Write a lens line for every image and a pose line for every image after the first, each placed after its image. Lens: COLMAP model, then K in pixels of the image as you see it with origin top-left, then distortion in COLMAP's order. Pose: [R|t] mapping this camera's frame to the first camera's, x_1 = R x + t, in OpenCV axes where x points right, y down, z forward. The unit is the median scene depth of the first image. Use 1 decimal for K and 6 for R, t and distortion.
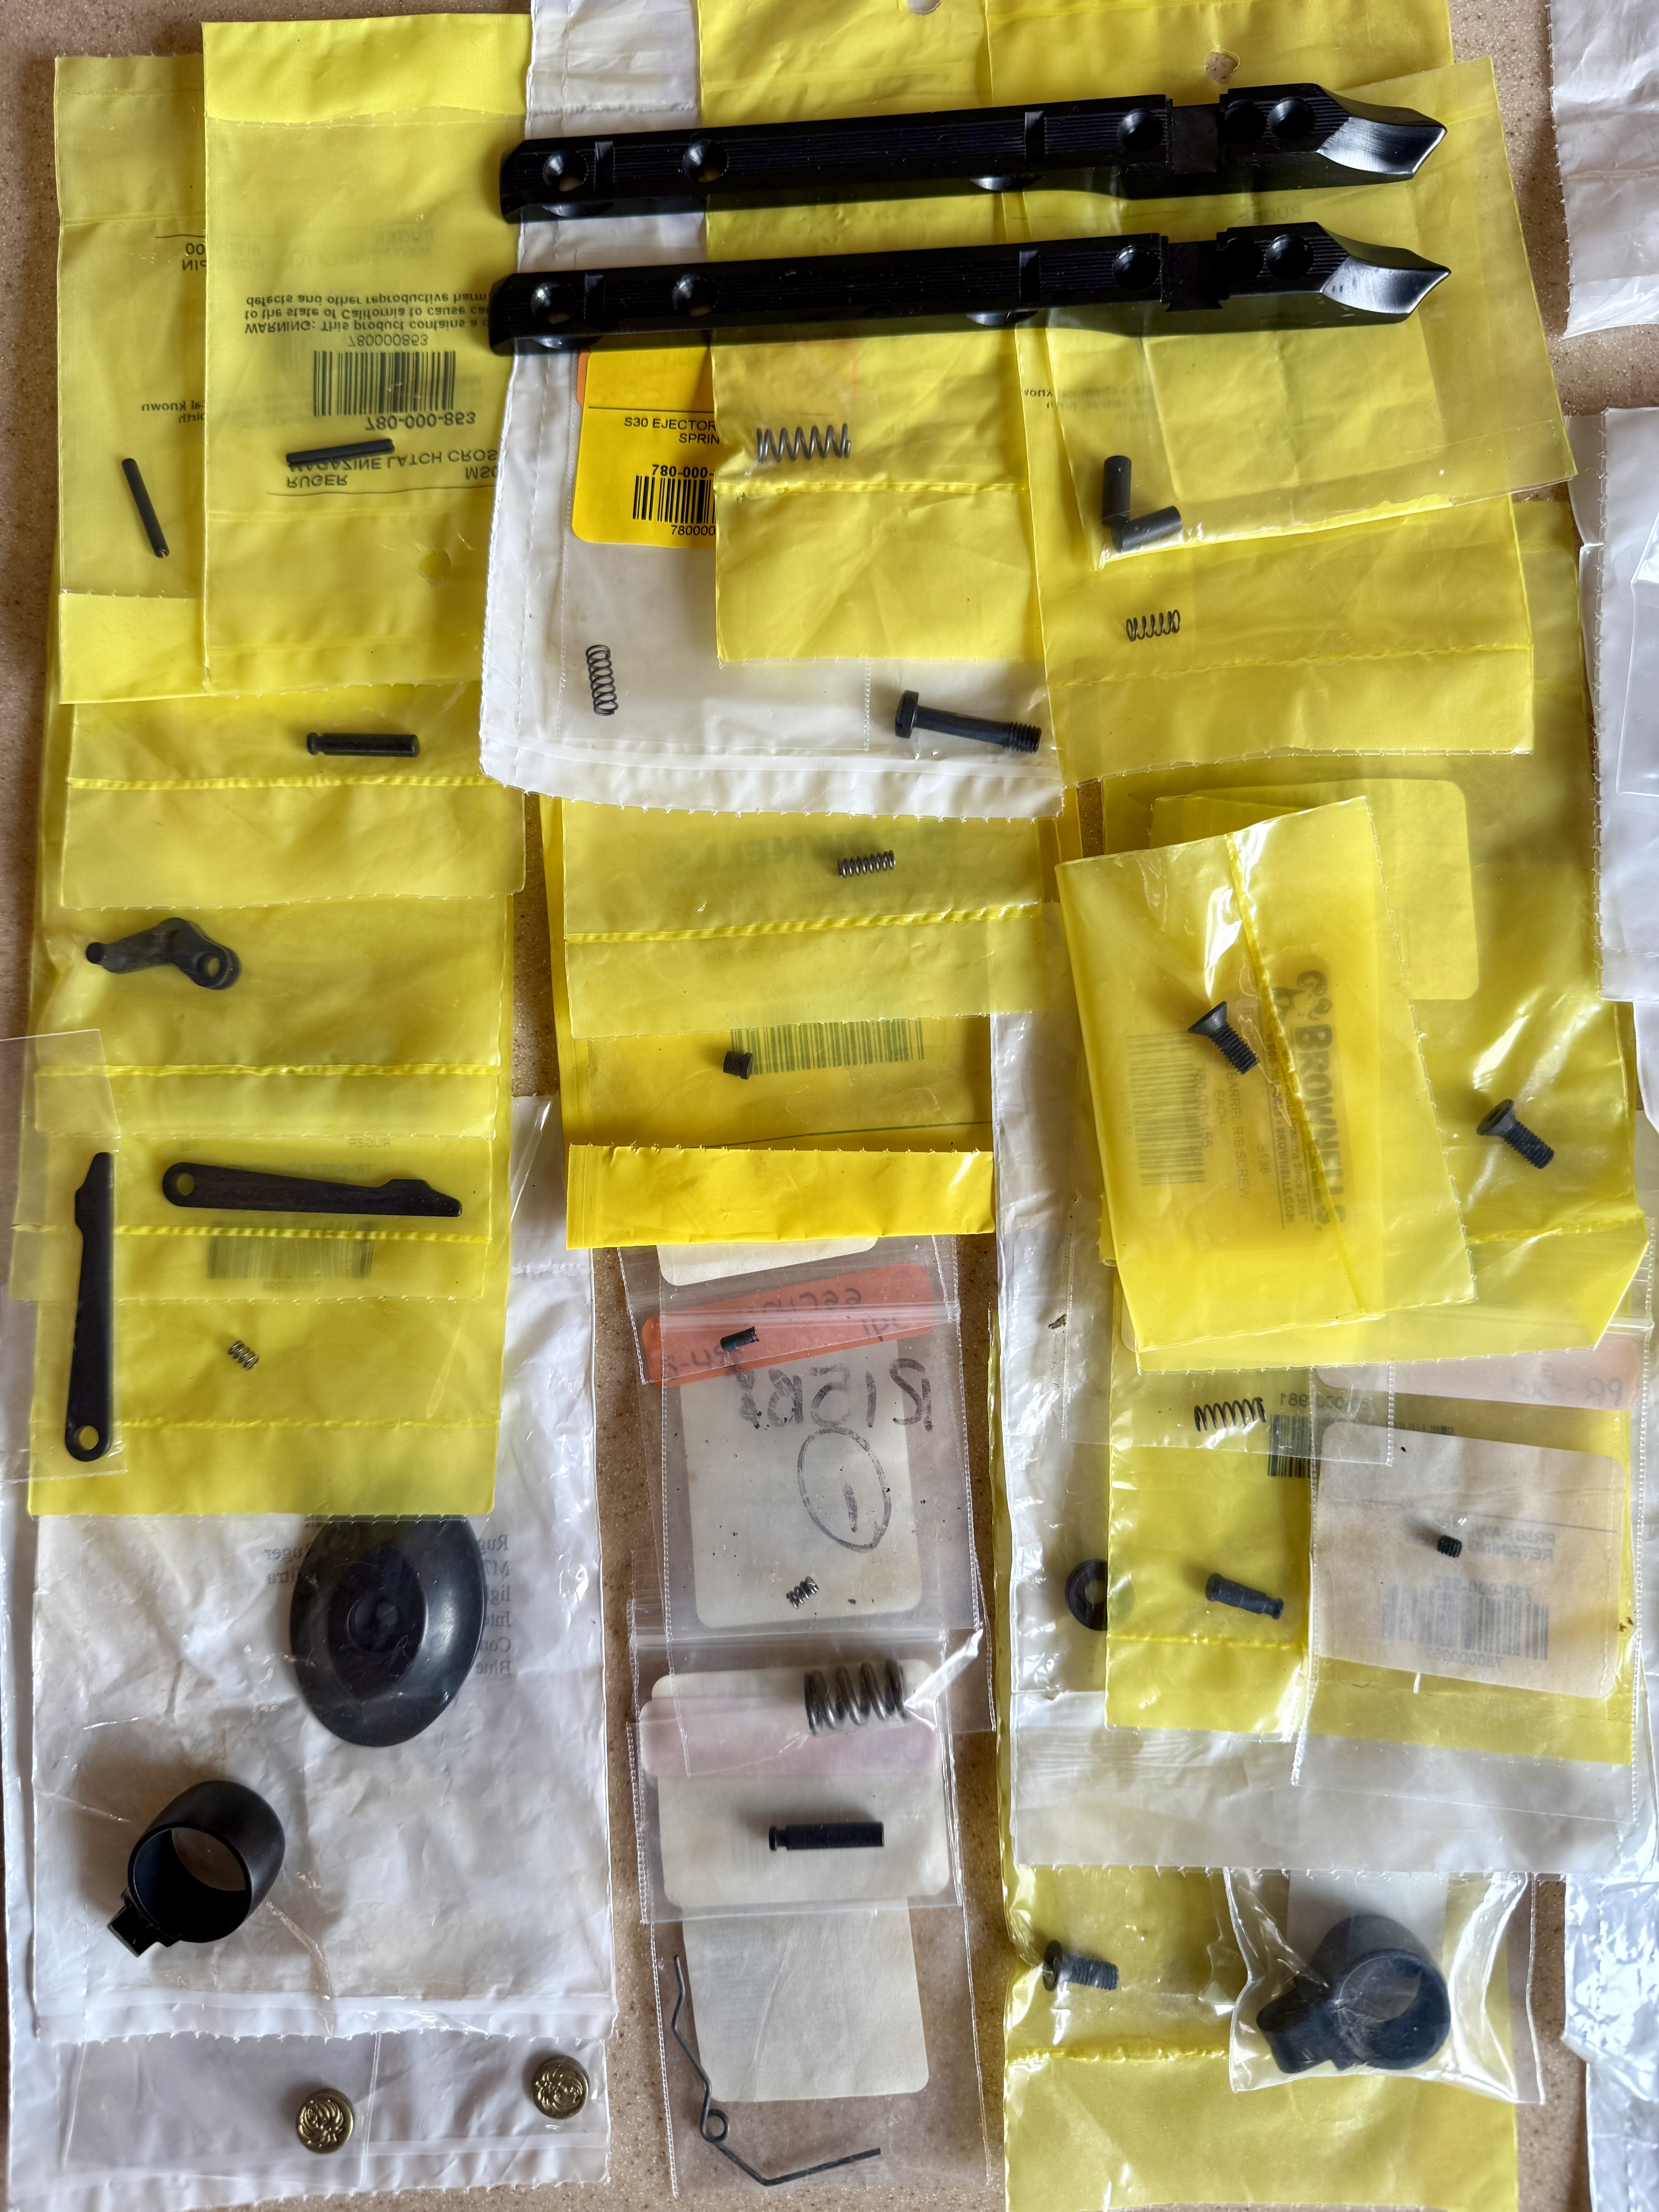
lens RADIAL K [[1547.2, 0, 830.1], [0, 1547.2, 1102.1], [0, 0, 1]] dist [0.005598, -0.004482]
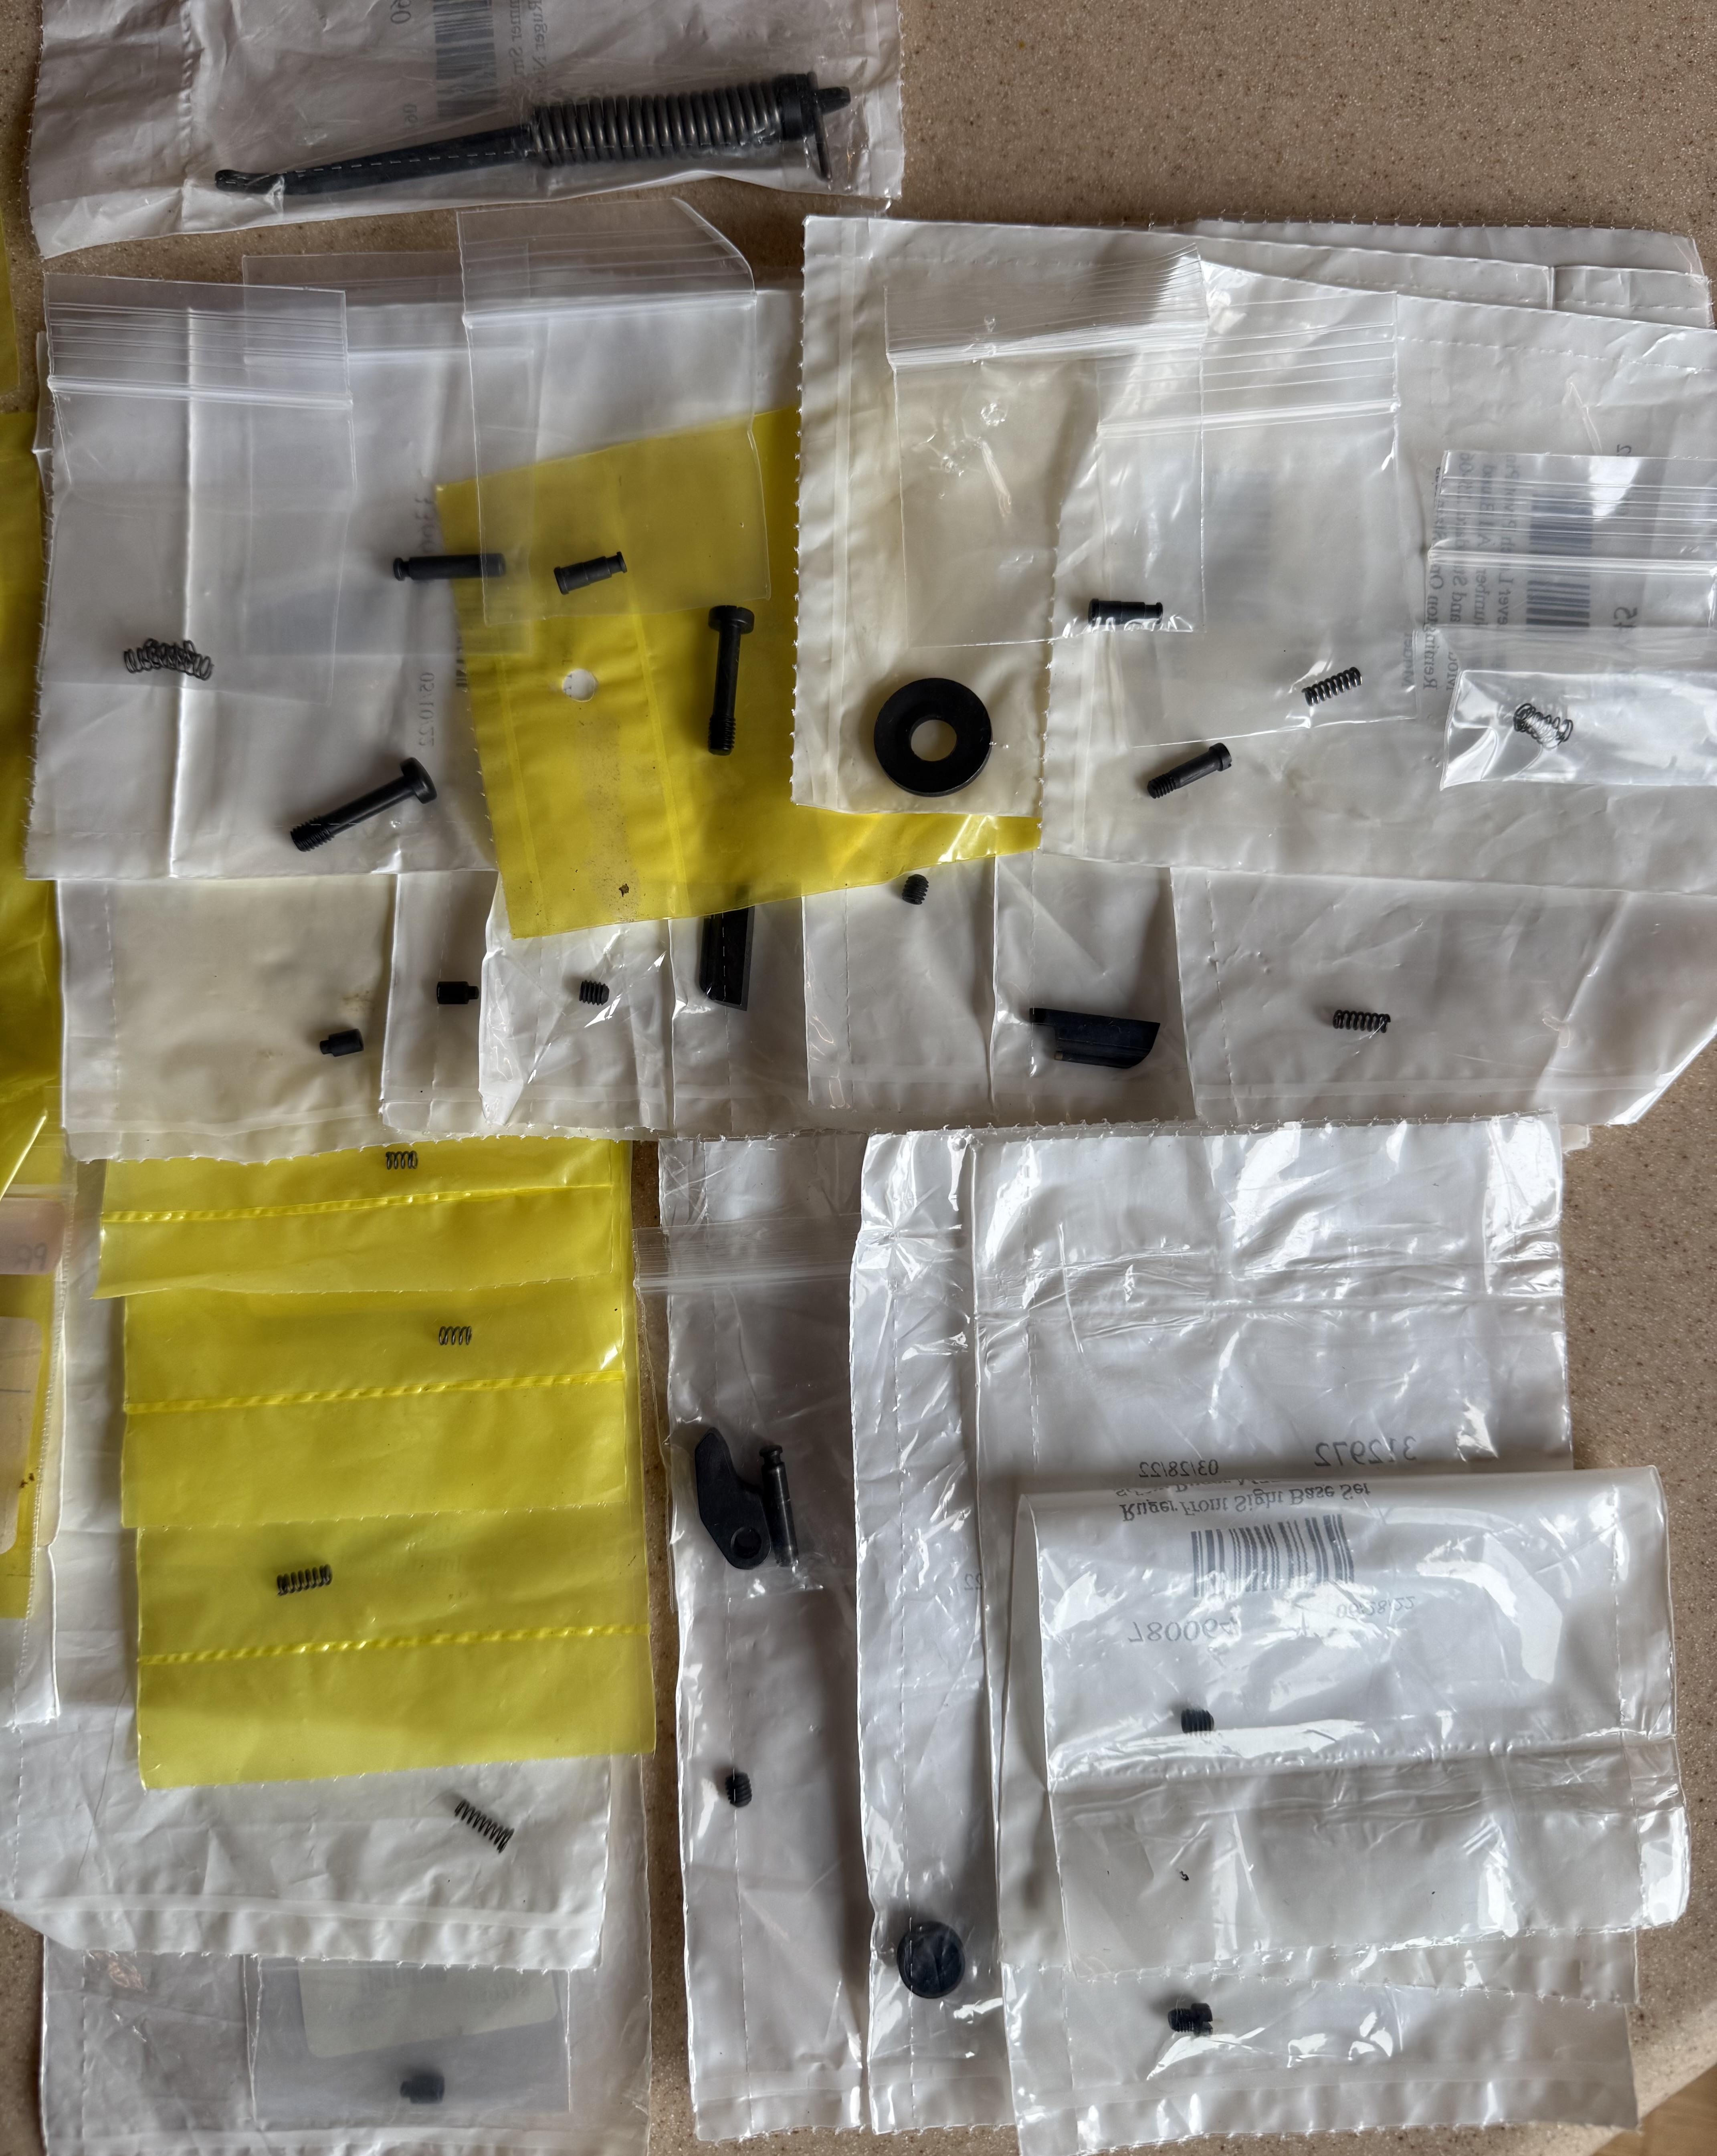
lens RADIAL K [[1640.9, 0, 858.2], [0, 1640.9, 1081.5], [0, 0, 1]] dist [-0.007318, 0.005478]
pose [[0.997935, -0.061611, 0.018186, 0.994391], [0.062216, 0.997455, -0.034816, 0.136974], [-0.015994, 0.035876, 0.999228, -0.095130]]
